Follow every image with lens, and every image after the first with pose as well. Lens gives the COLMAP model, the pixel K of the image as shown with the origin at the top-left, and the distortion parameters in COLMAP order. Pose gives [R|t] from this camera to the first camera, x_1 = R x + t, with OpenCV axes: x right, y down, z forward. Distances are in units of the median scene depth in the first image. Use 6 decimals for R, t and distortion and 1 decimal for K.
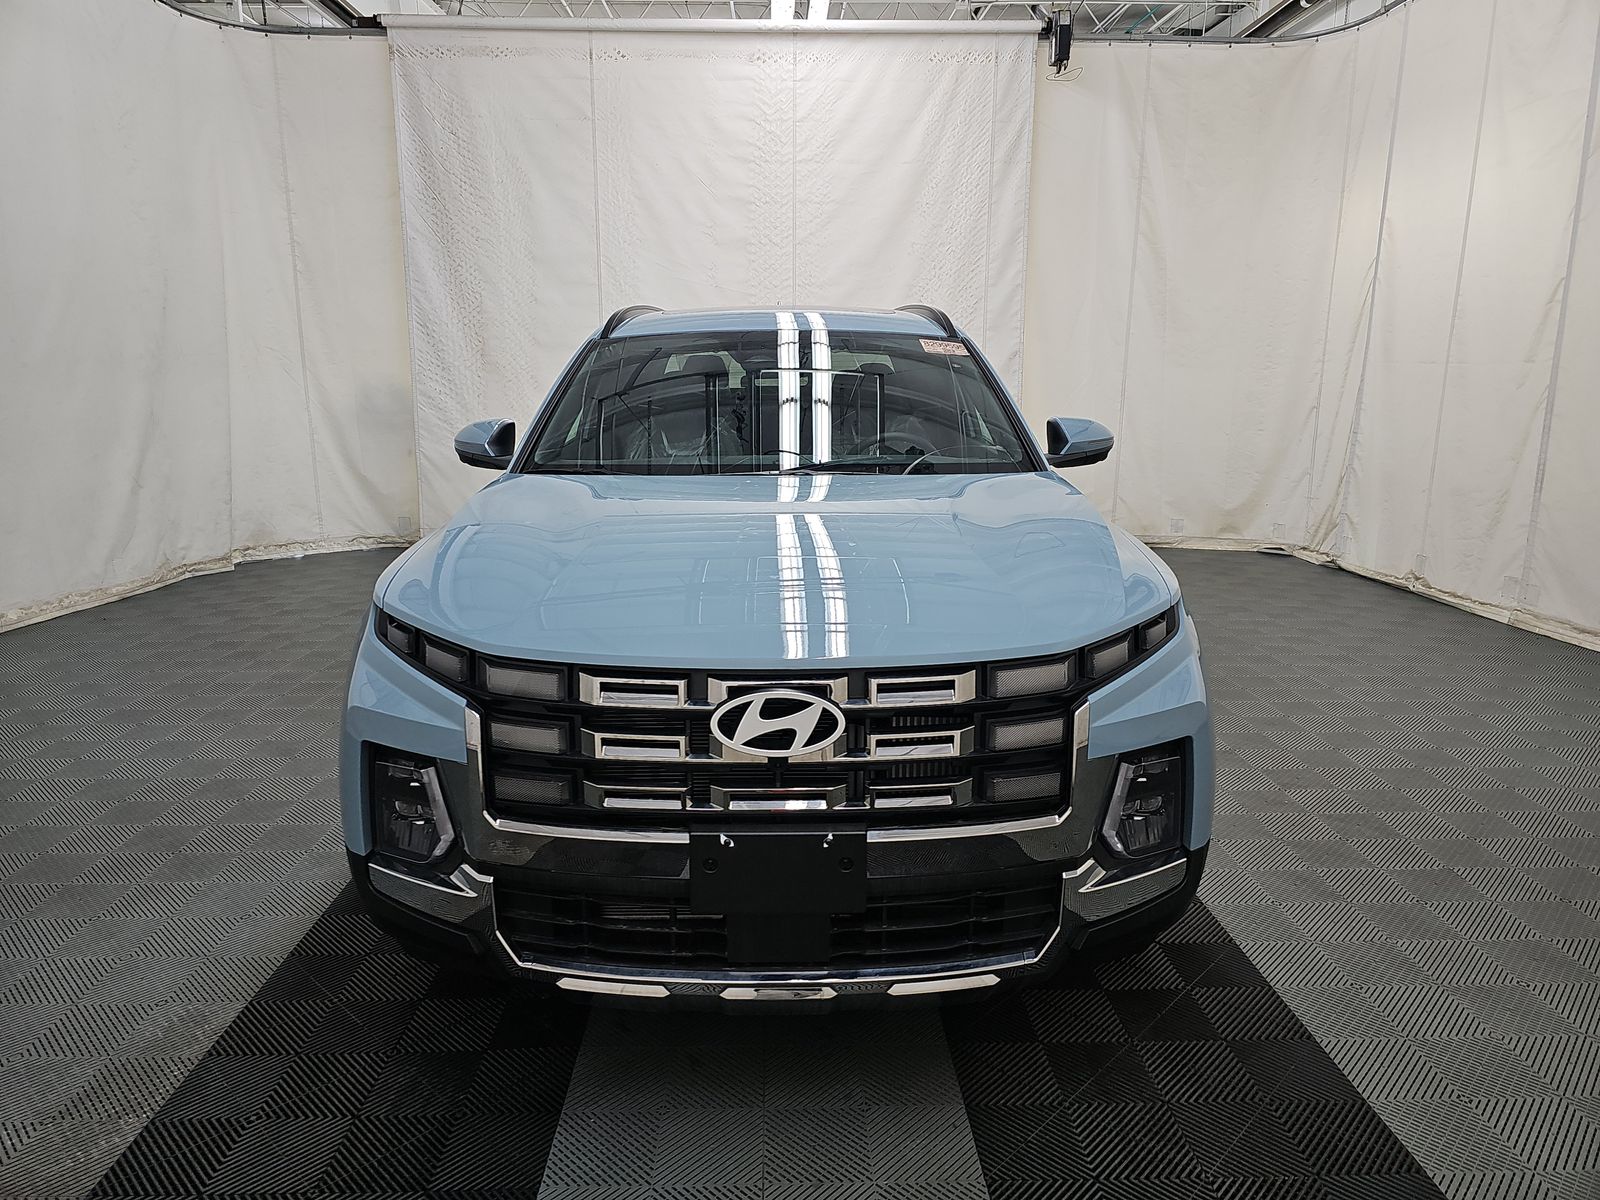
lens RADIAL K [[1083.1, 0, 800.0], [0, 1083.1, 600.0], [0, 0, 1]] dist [0.076908, -0.048258]
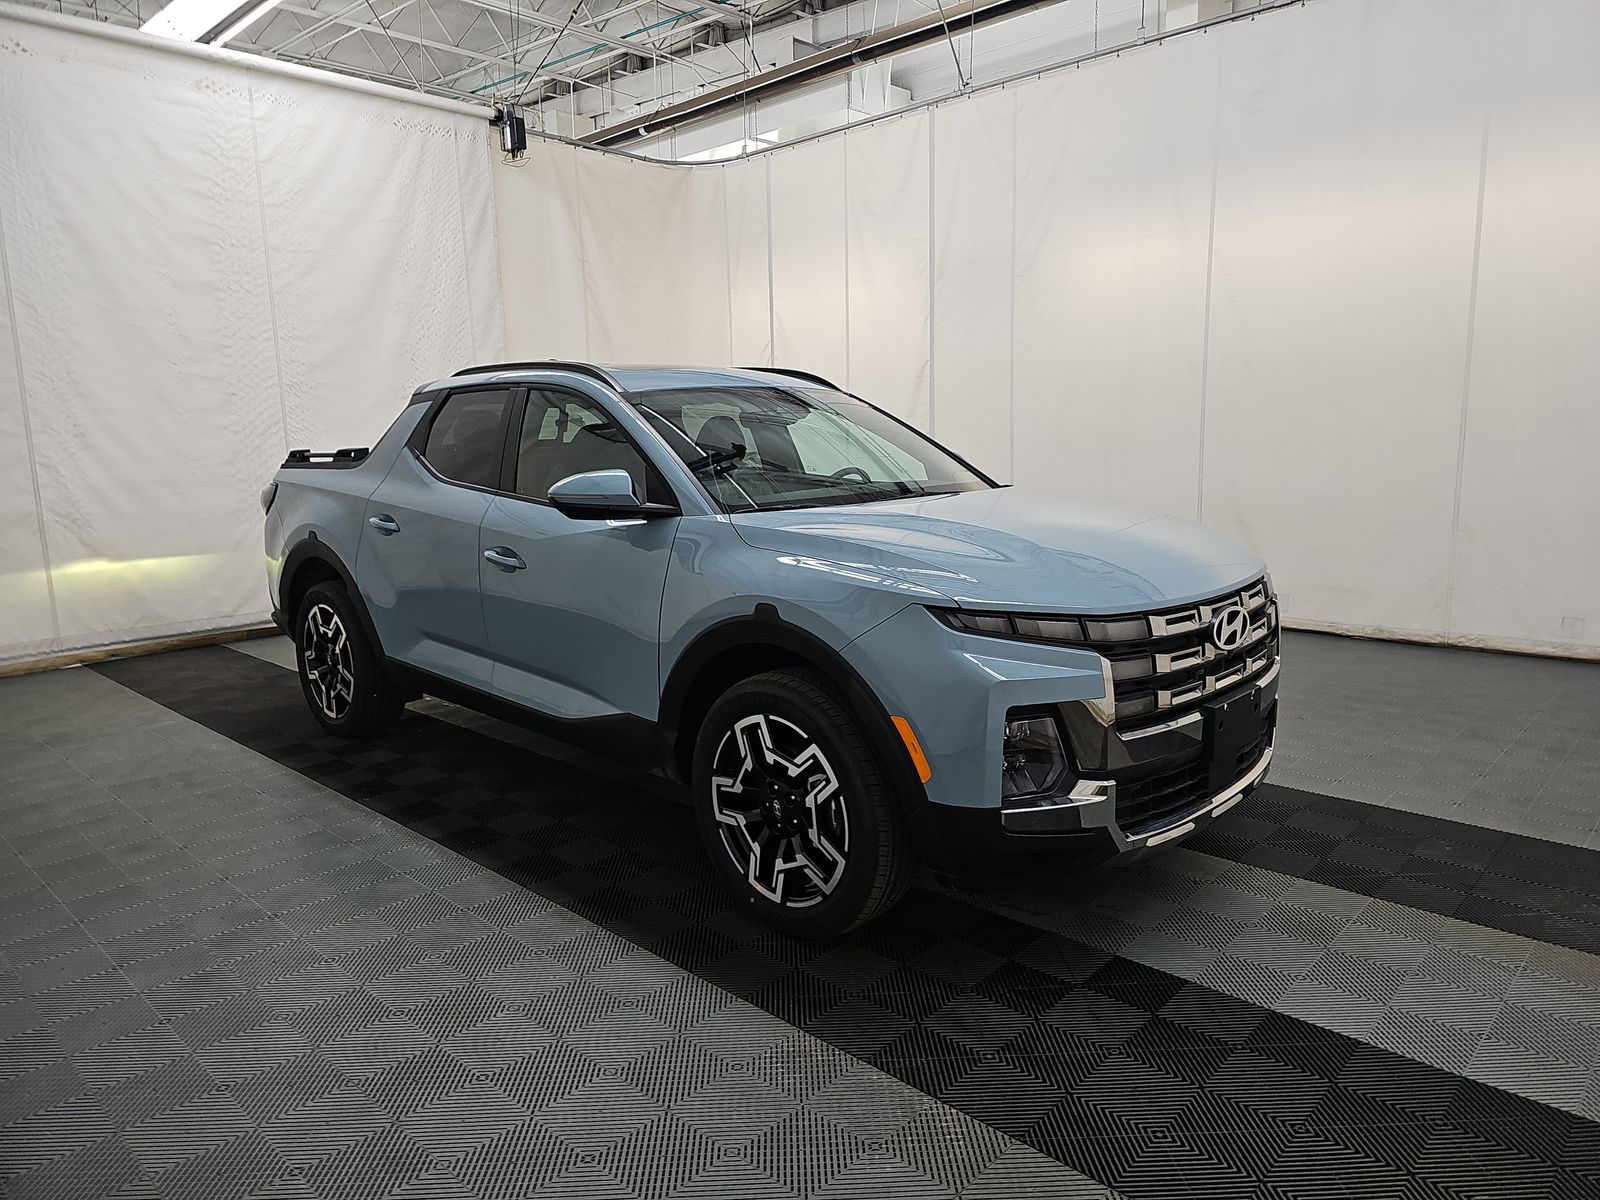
lens RADIAL K [[1083.1, 0, 800.0], [0, 1083.1, 600.0], [0, 0, 1]] dist [0.076908, -0.048258]
pose [[0.706670, -0.129691, 0.695556, -0.376720], [0.168532, 0.985616, 0.012550, -0.012432], [-0.687179, 0.108355, 0.718362, 0.067888]]
